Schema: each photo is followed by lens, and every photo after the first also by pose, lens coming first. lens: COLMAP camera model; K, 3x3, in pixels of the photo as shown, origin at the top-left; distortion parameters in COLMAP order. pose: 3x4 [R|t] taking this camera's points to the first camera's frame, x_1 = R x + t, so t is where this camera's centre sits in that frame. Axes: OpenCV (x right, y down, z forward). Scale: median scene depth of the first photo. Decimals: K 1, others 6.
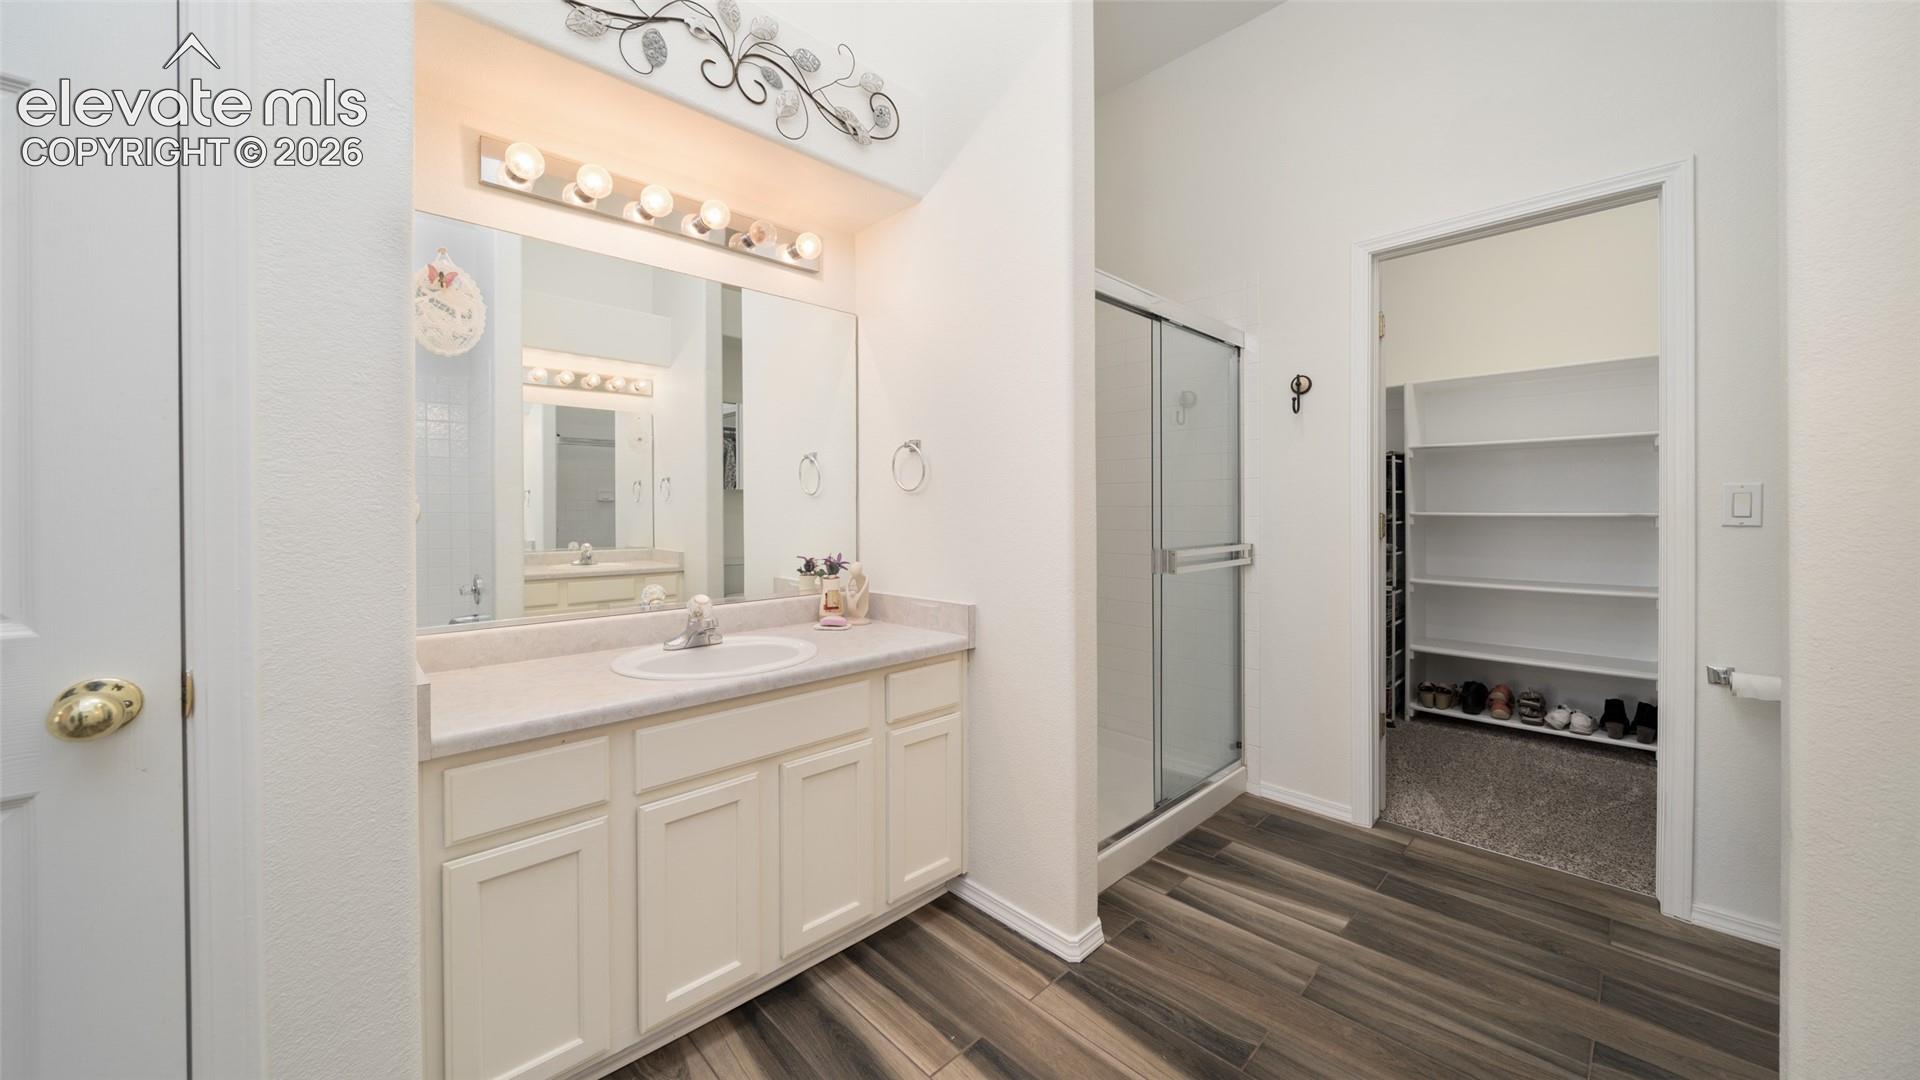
lens RADIAL K [[670.4, 0, 944.0], [0, 670.4, 511.0], [0, 0, 1]] dist [-0.003049, -0.000286]
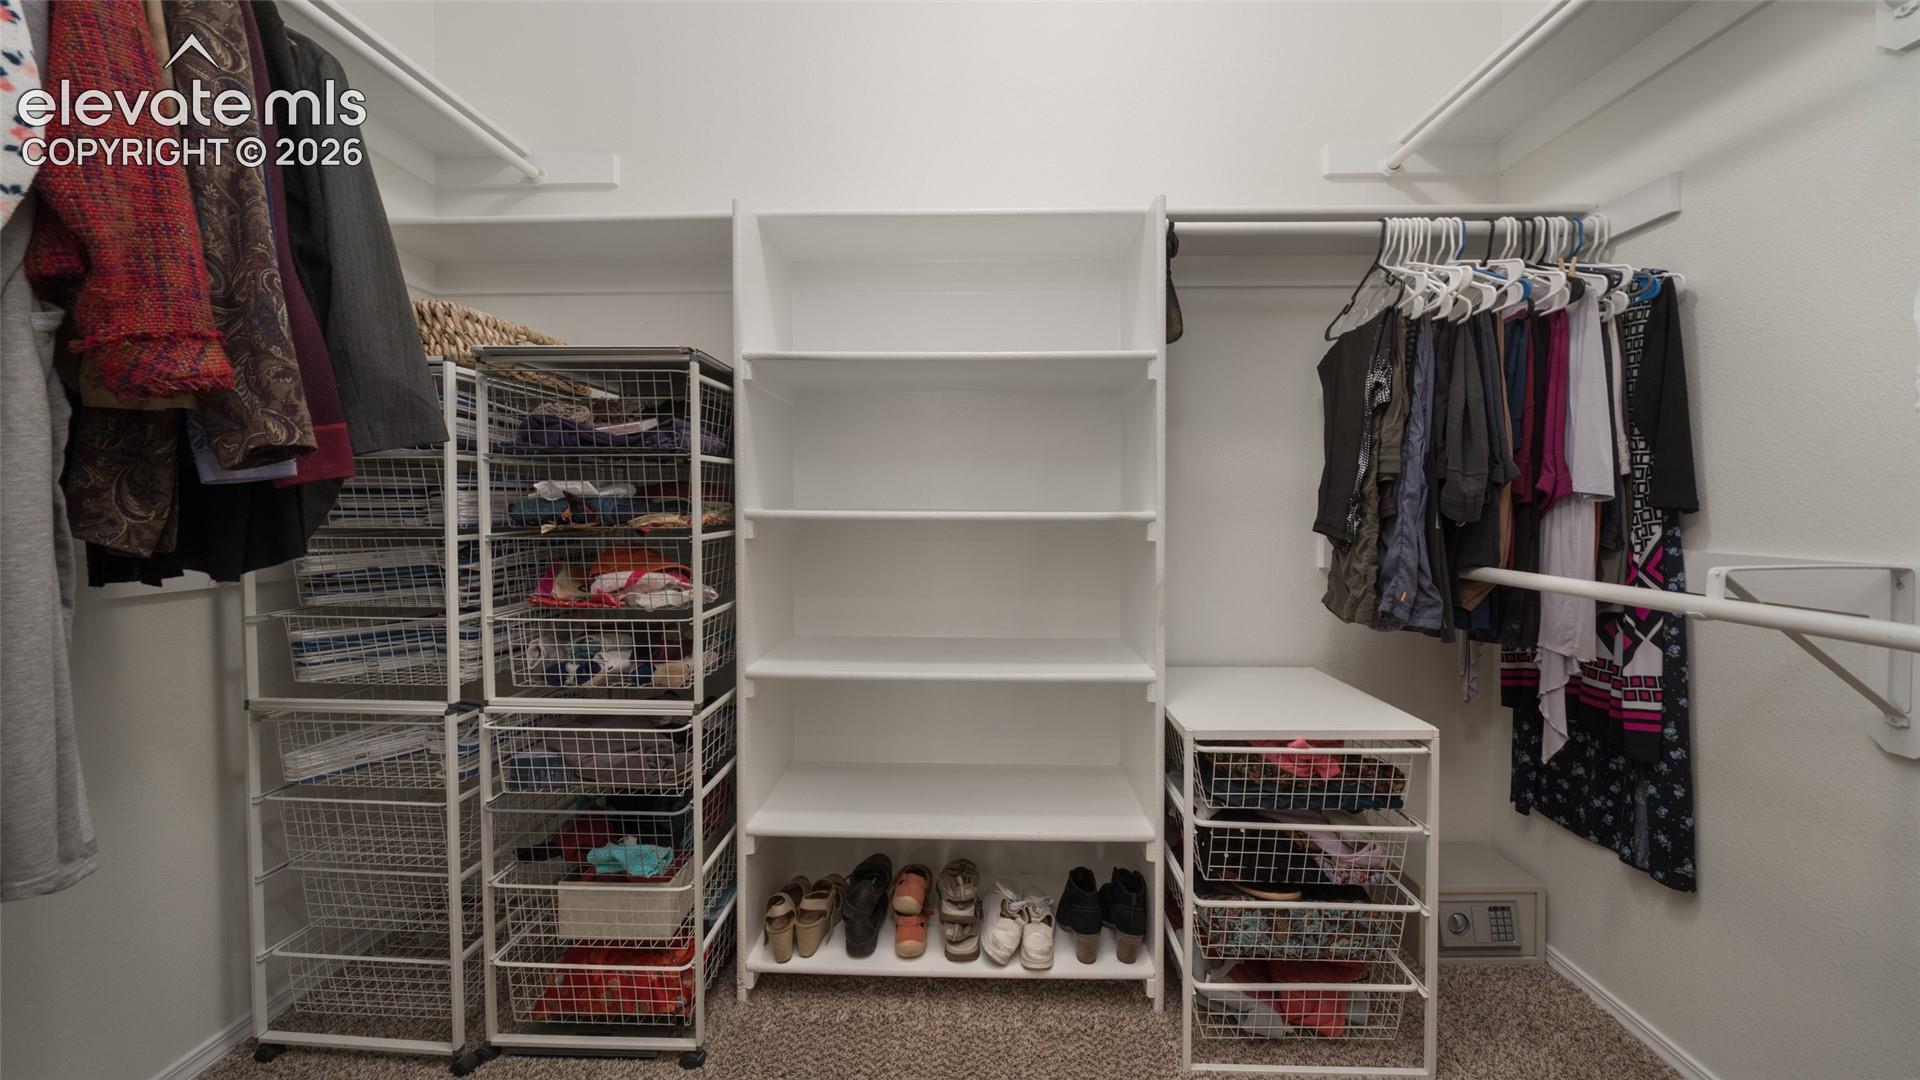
lens RADIAL K [[670.4, 0, 956.7], [0, 670.4, 505.5], [0, 0, 1]] dist [-0.003049, -0.000286]
pose [[0.722463, 0.002671, 0.691404, 0.893586], [-0.004821, 0.999988, 0.001174, -0.004007], [-0.691392, -0.004181, 0.722467, 1.078180]]
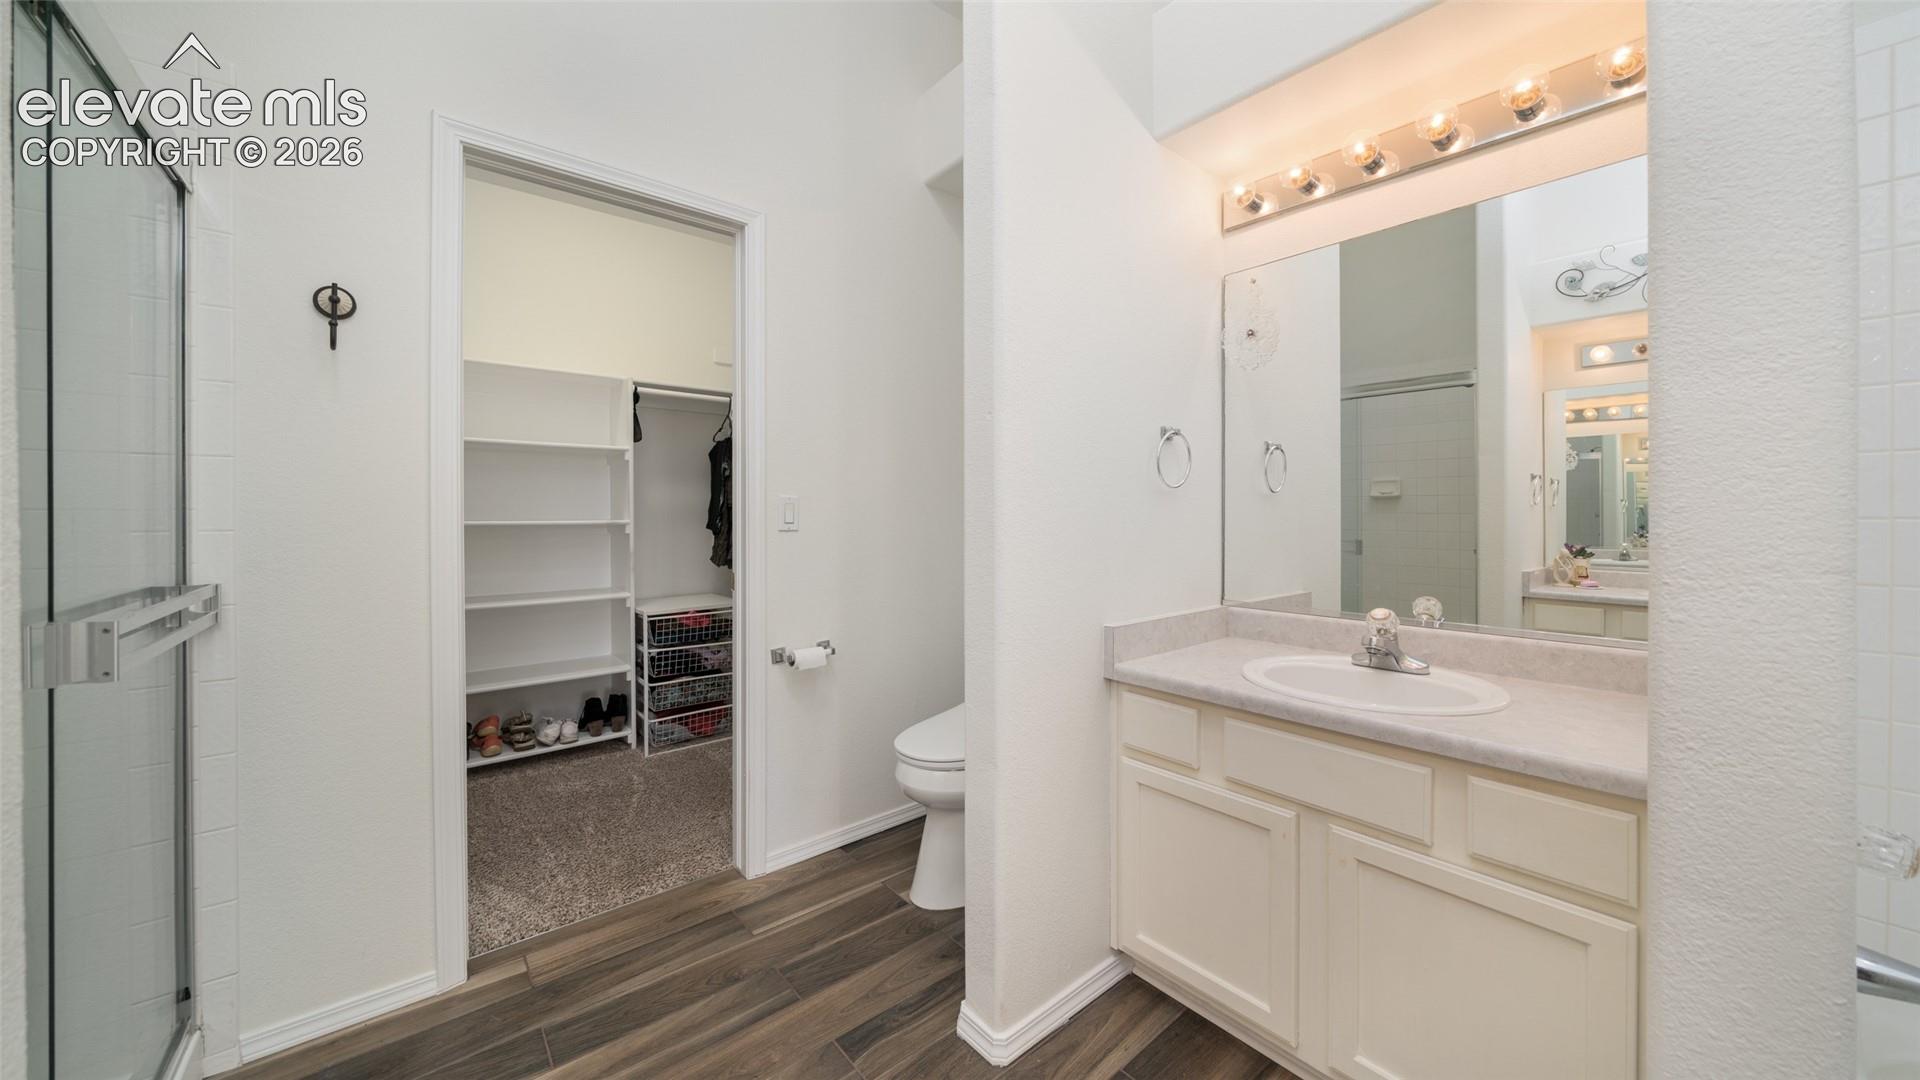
lens RADIAL K [[670.4, 0, 970.1], [0, 670.4, 519.4], [0, 0, 1]] dist [-0.003049, -0.000286]
pose [[0.055961, -0.003302, 0.998427, -0.019974], [0.004085, 0.999987, 0.003078, -0.001000], [-0.998425, 0.003906, 0.055974, 0.540049]]
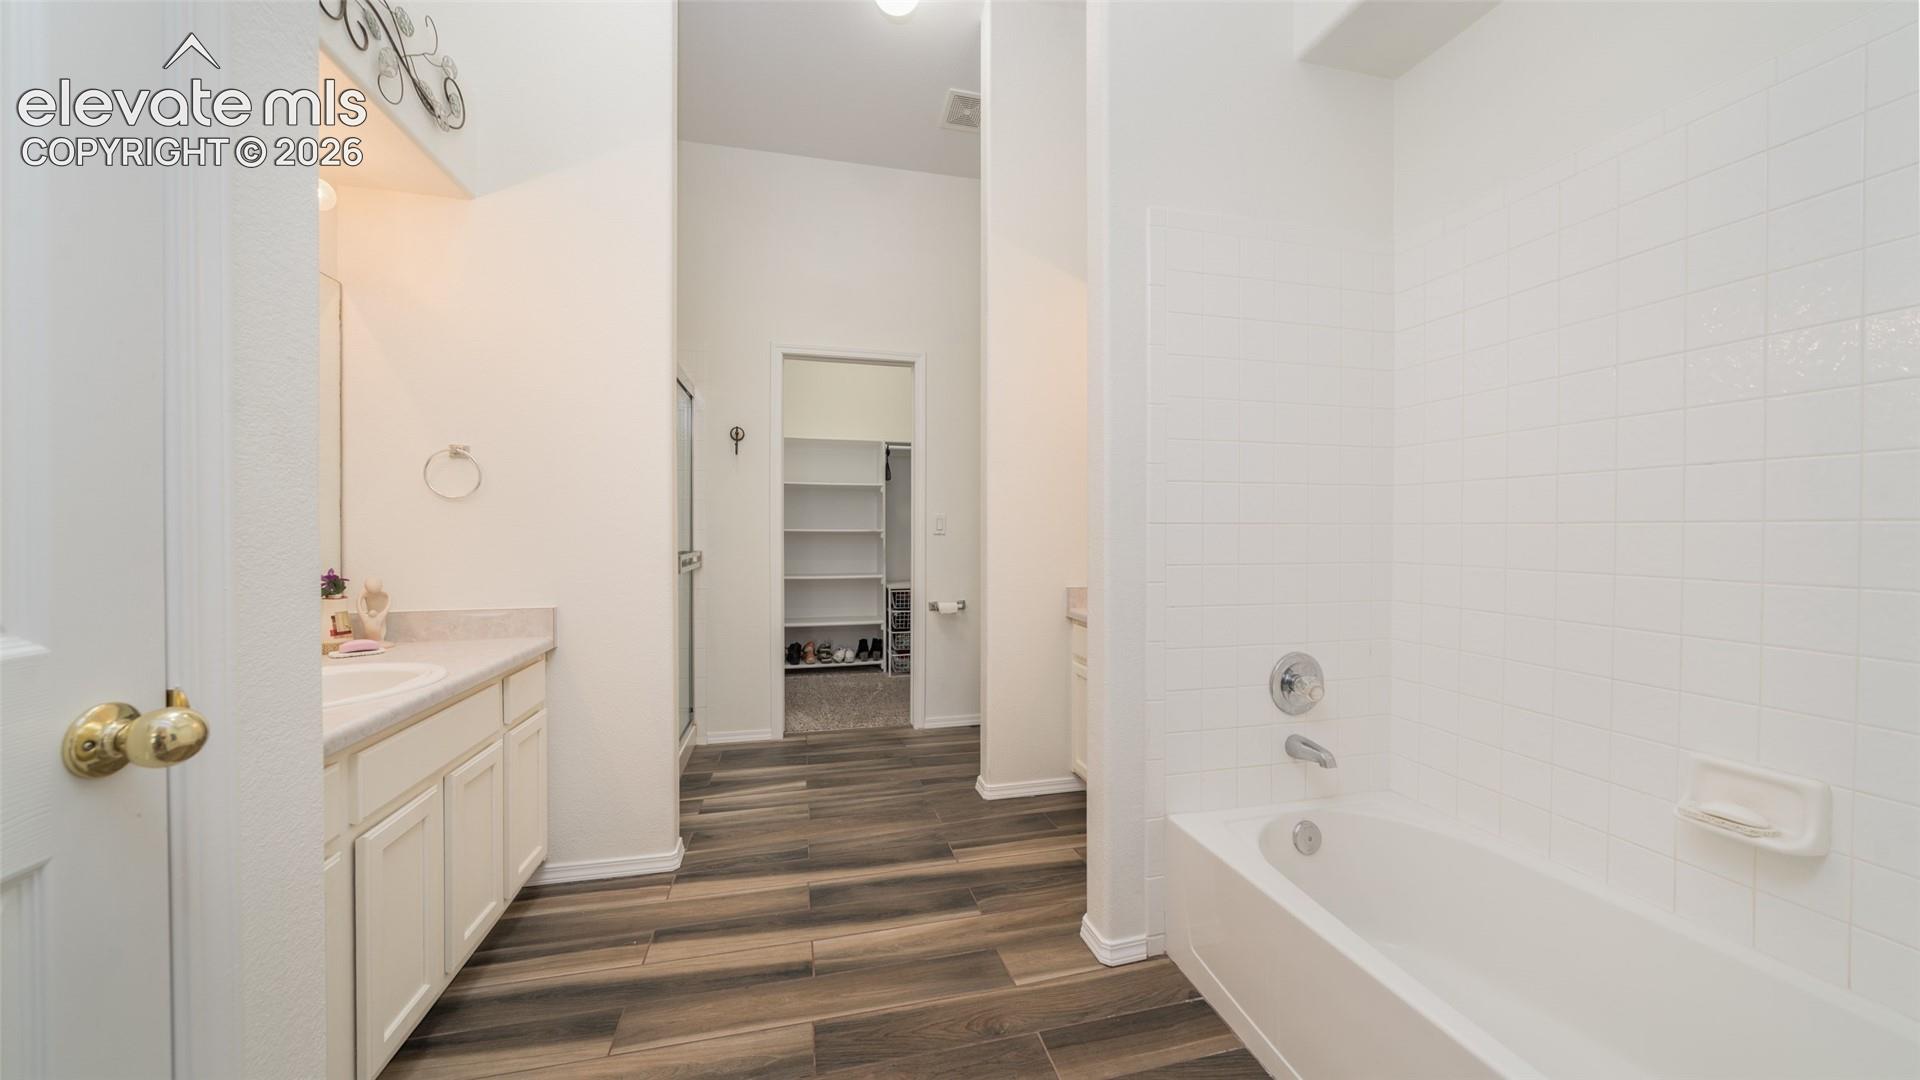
lens RADIAL K [[670.4, 0, 969.1], [0, 670.4, 544.3], [0, 0, 1]] dist [-0.003049, -0.000286]
pose [[0.483347, -0.012197, 0.875344, -0.568542], [-0.001814, 0.999887, 0.014934, 0.020069], [-0.875427, -0.008806, 0.483270, -0.102891]]
